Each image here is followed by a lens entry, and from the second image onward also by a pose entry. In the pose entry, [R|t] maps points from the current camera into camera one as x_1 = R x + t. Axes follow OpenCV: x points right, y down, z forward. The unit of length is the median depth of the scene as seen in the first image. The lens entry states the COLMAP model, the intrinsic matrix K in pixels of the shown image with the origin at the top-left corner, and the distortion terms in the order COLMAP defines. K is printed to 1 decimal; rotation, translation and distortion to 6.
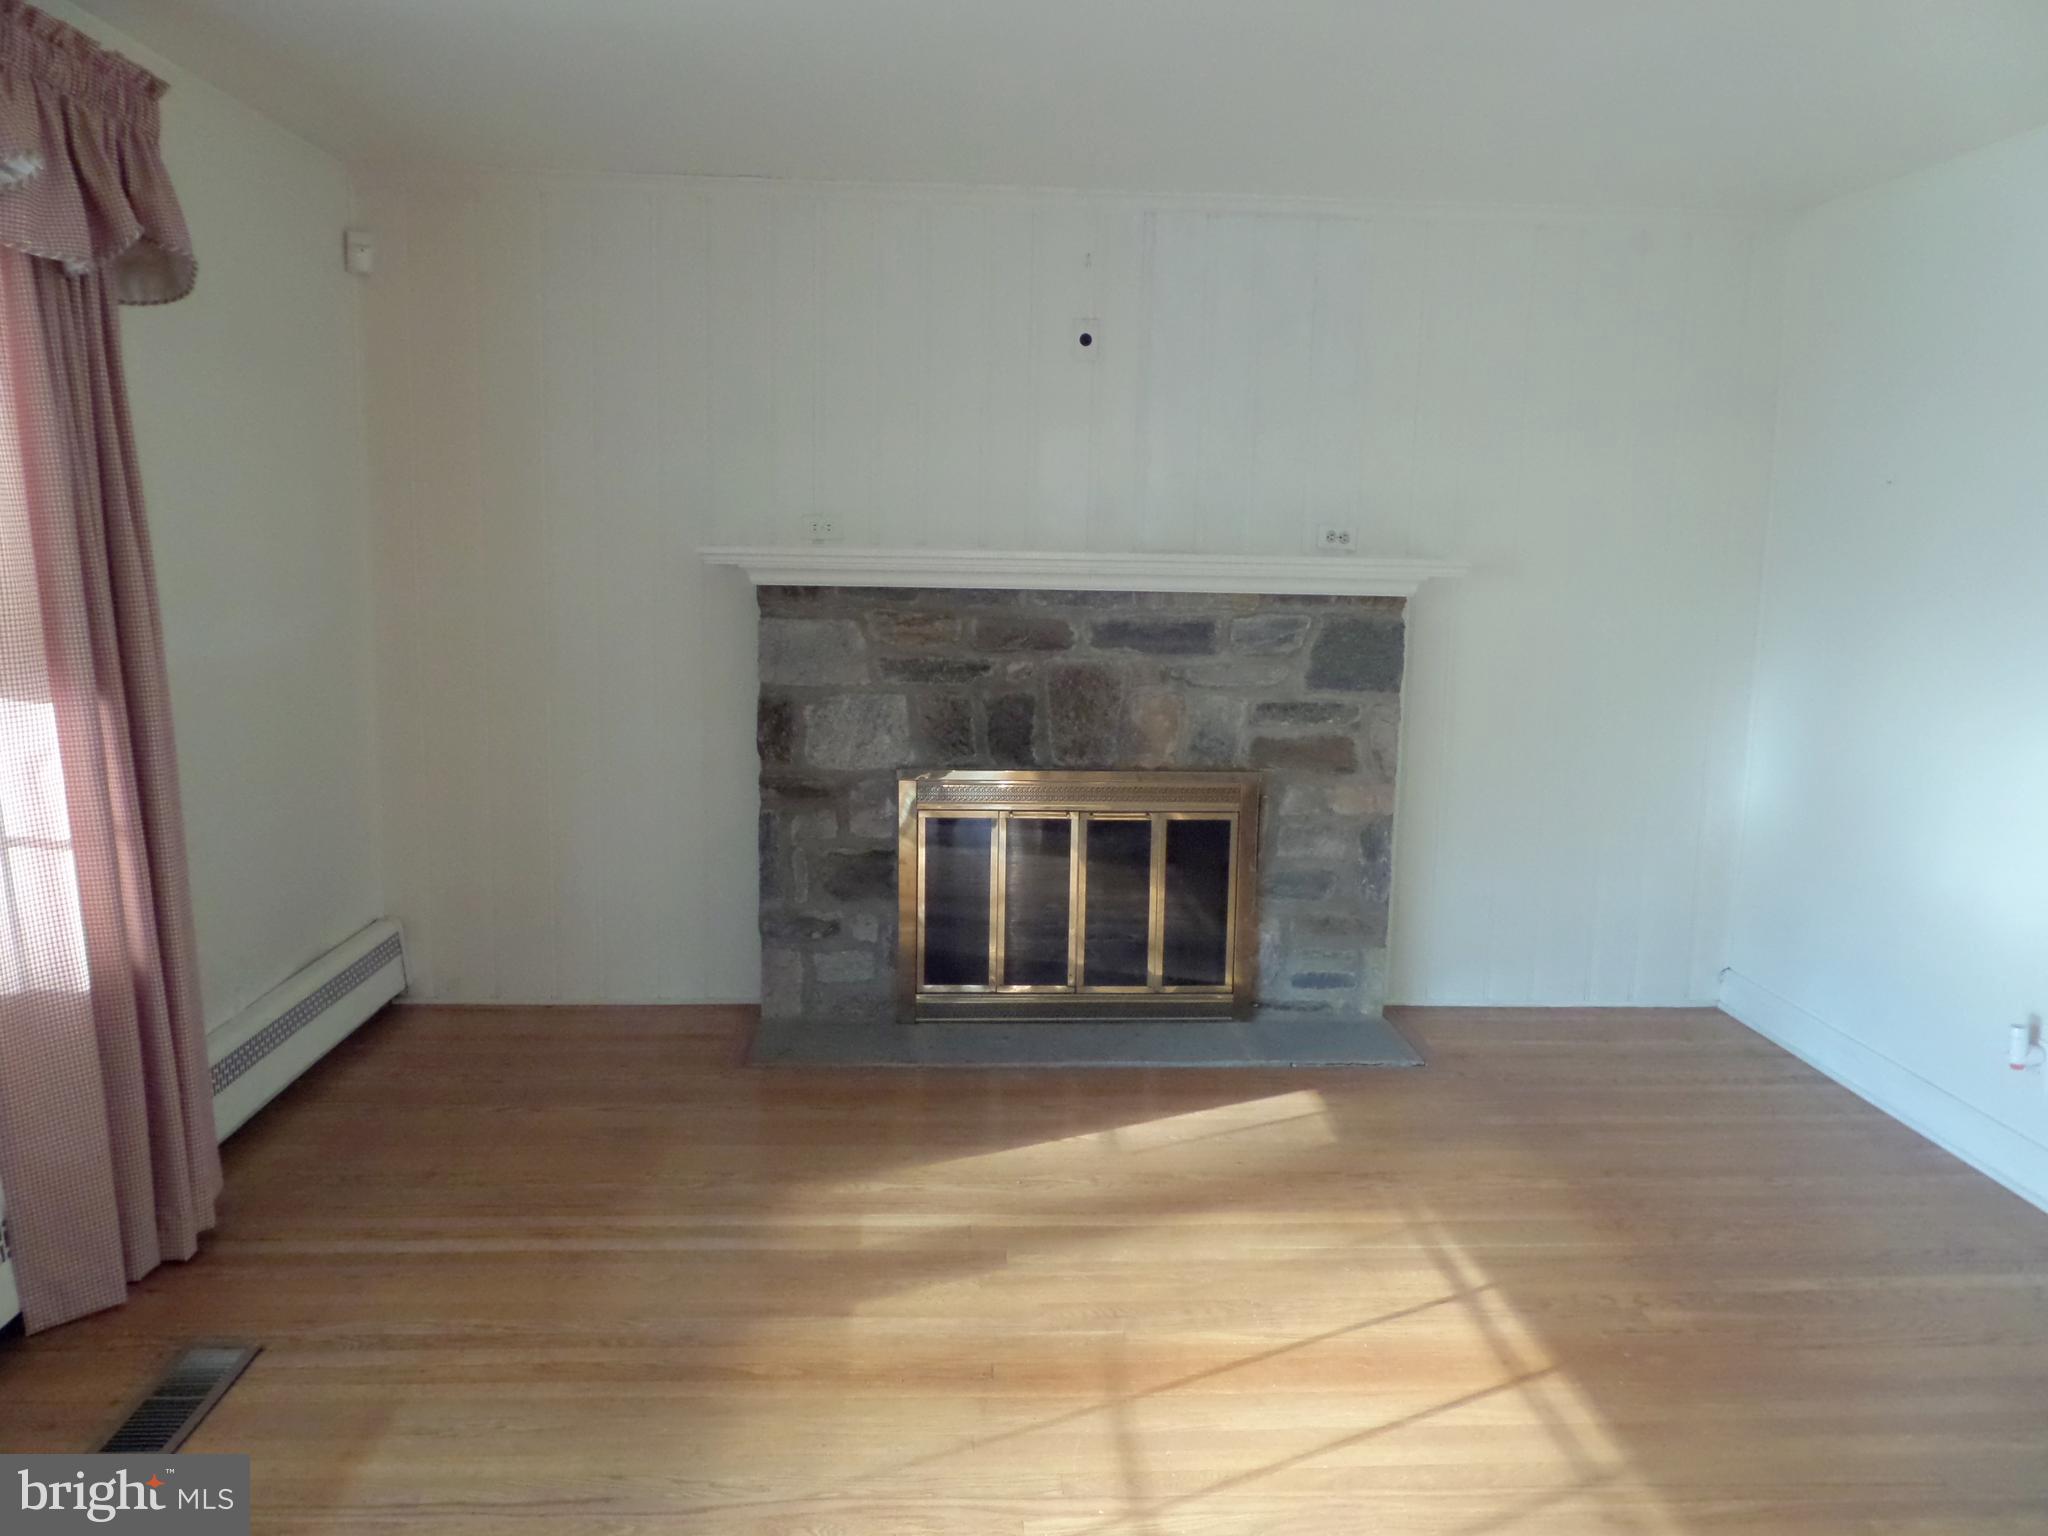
lens RADIAL K [[1498.9, 0, 1027.3], [0, 1498.9, 775.7], [0, 0, 1]] dist [-0.005000, -0.019971]
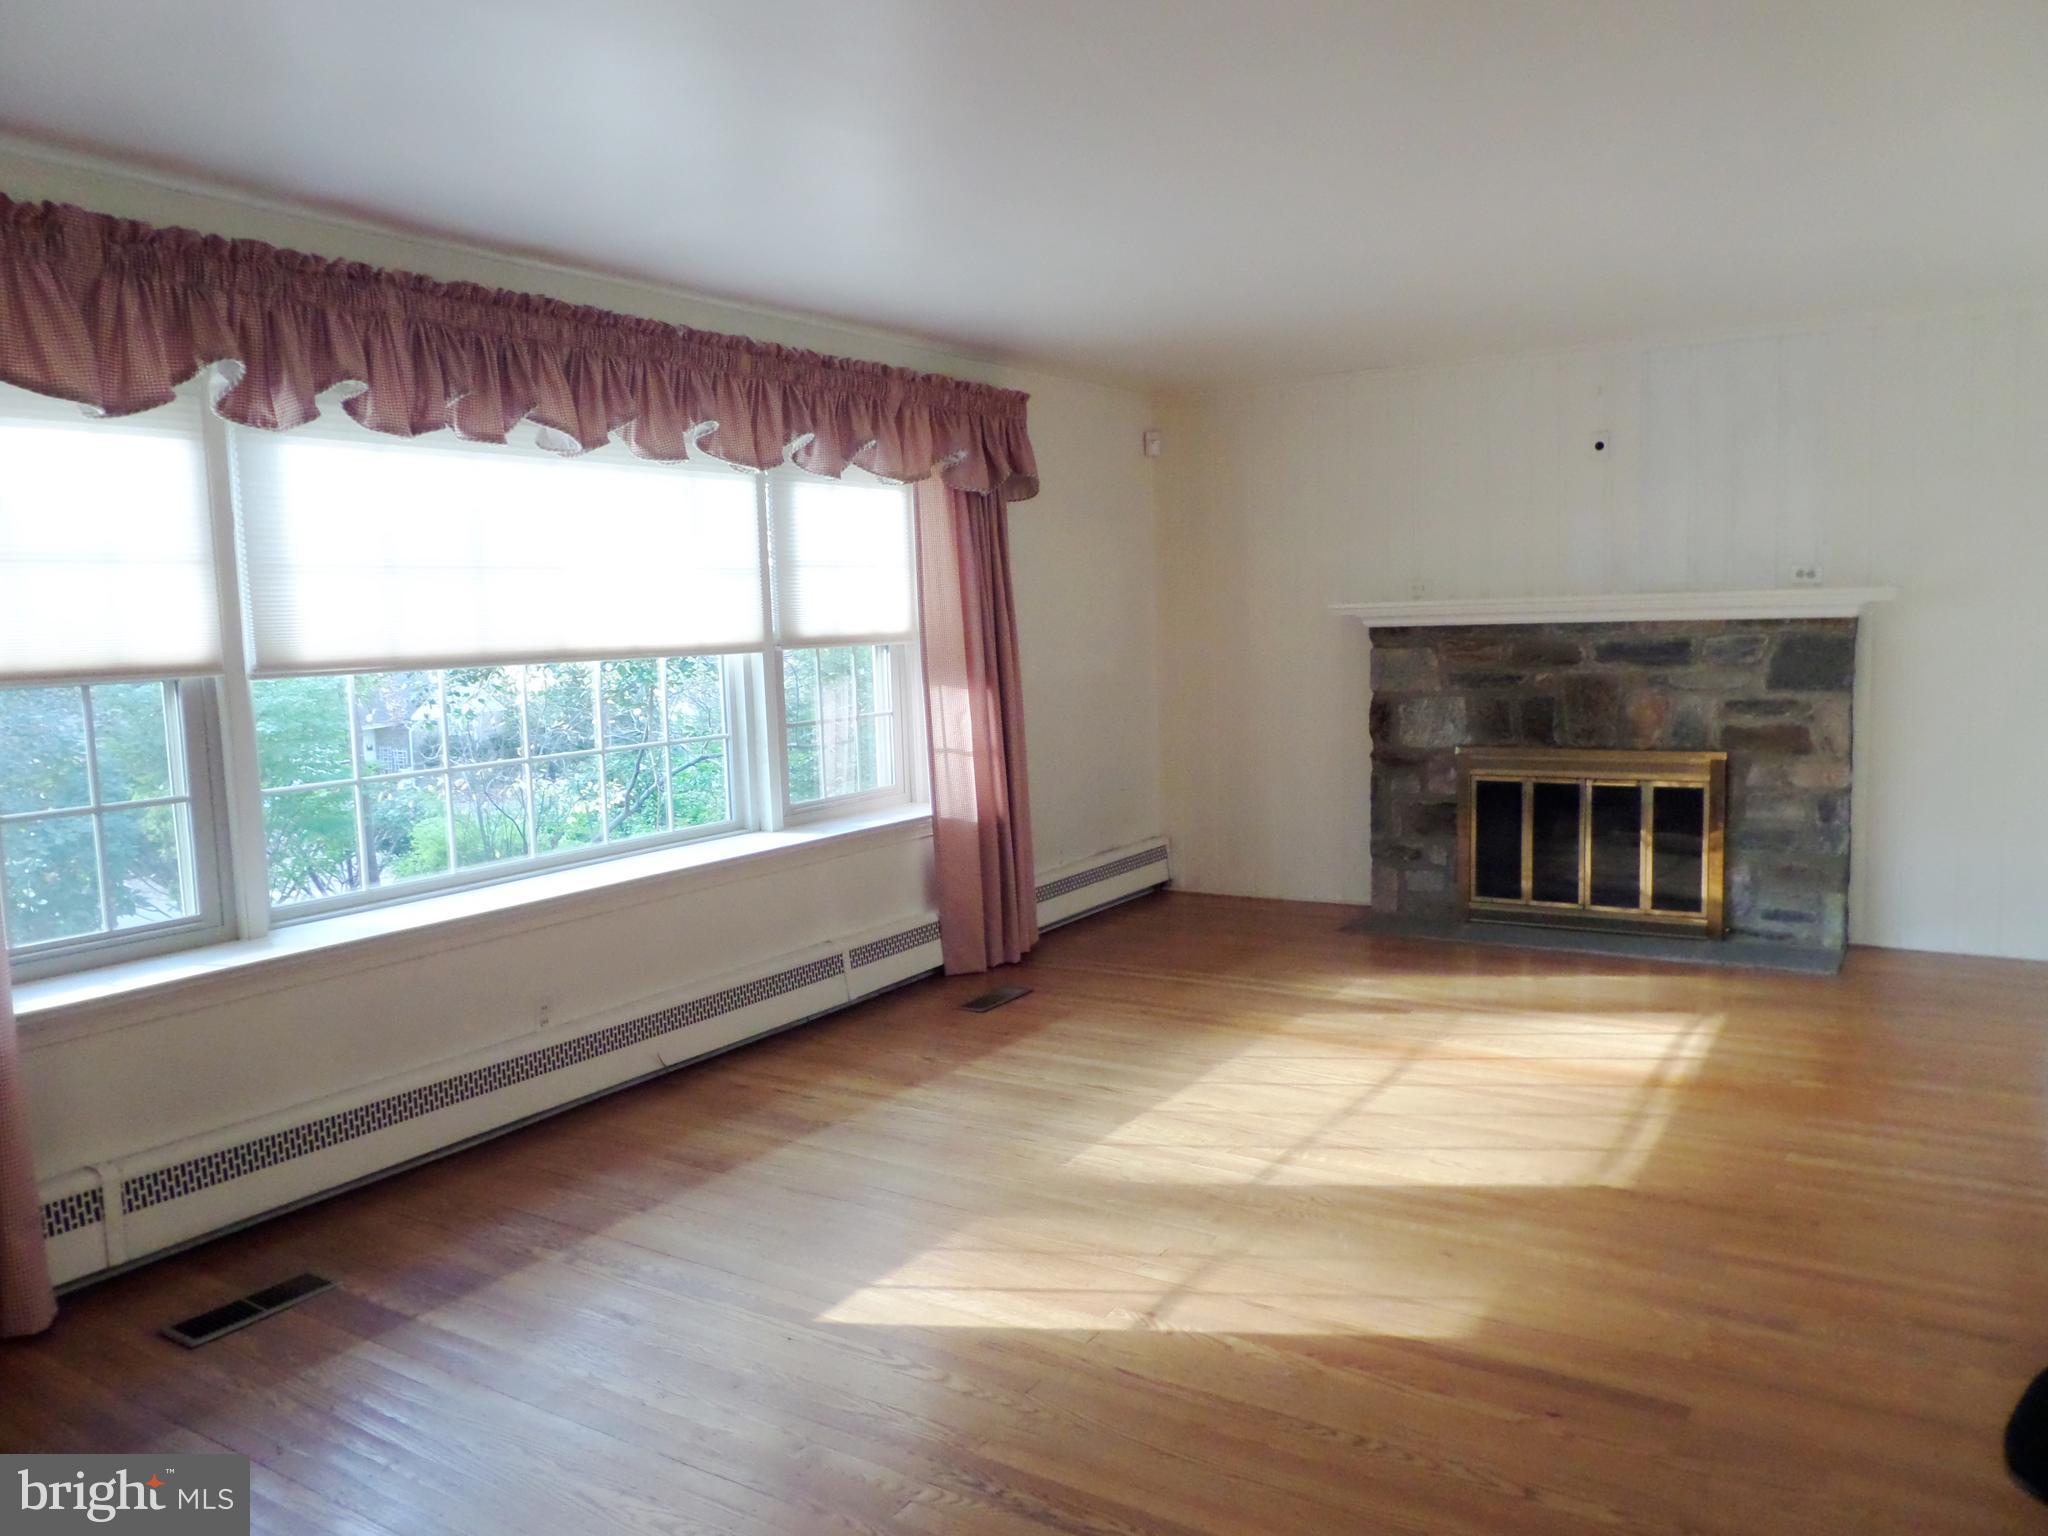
lens RADIAL K [[1498.9, 0, 1027.3], [0, 1498.9, 775.7], [0, 0, 1]] dist [-0.005000, -0.019971]
pose [[0.812580, 0.018153, -0.582567, 0.428524], [-0.041587, 0.998773, -0.026884, 0.080874], [0.581364, 0.046072, 0.812338, -0.449441]]
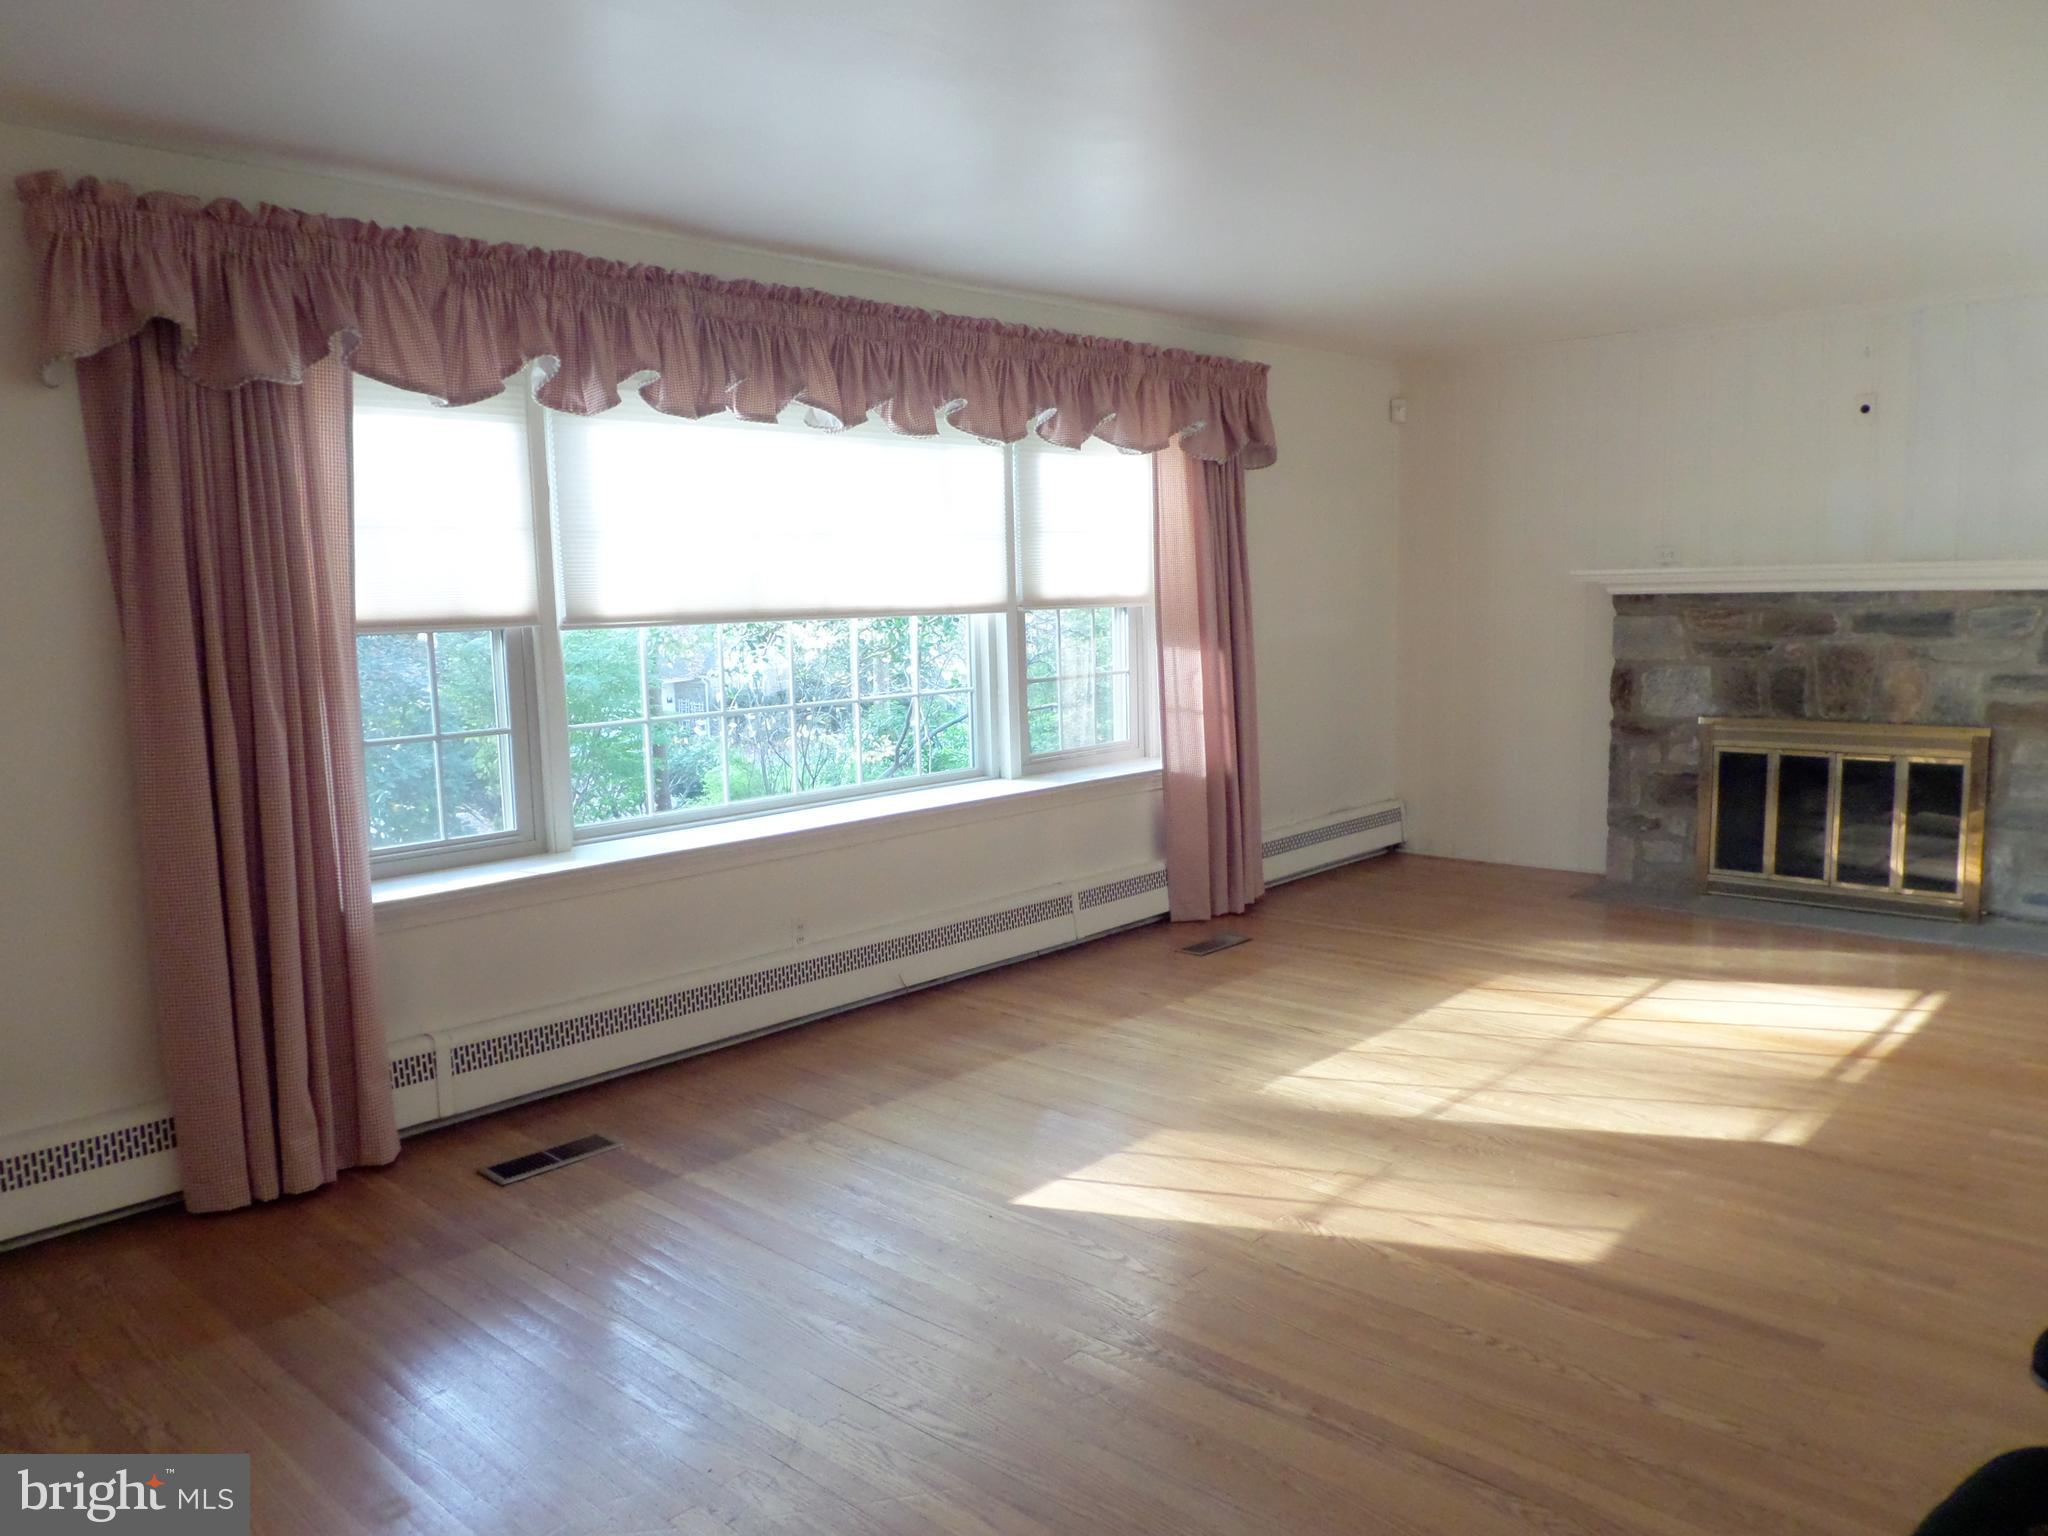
lens RADIAL K [[1498.9, 0, 1027.3], [0, 1498.9, 775.7], [0, 0, 1]] dist [-0.005000, -0.019971]
pose [[0.694038, 0.054753, -0.717854, 0.504368], [-0.071608, 0.997409, 0.006844, 0.089130], [0.716369, 0.046654, 0.696160, -0.482826]]
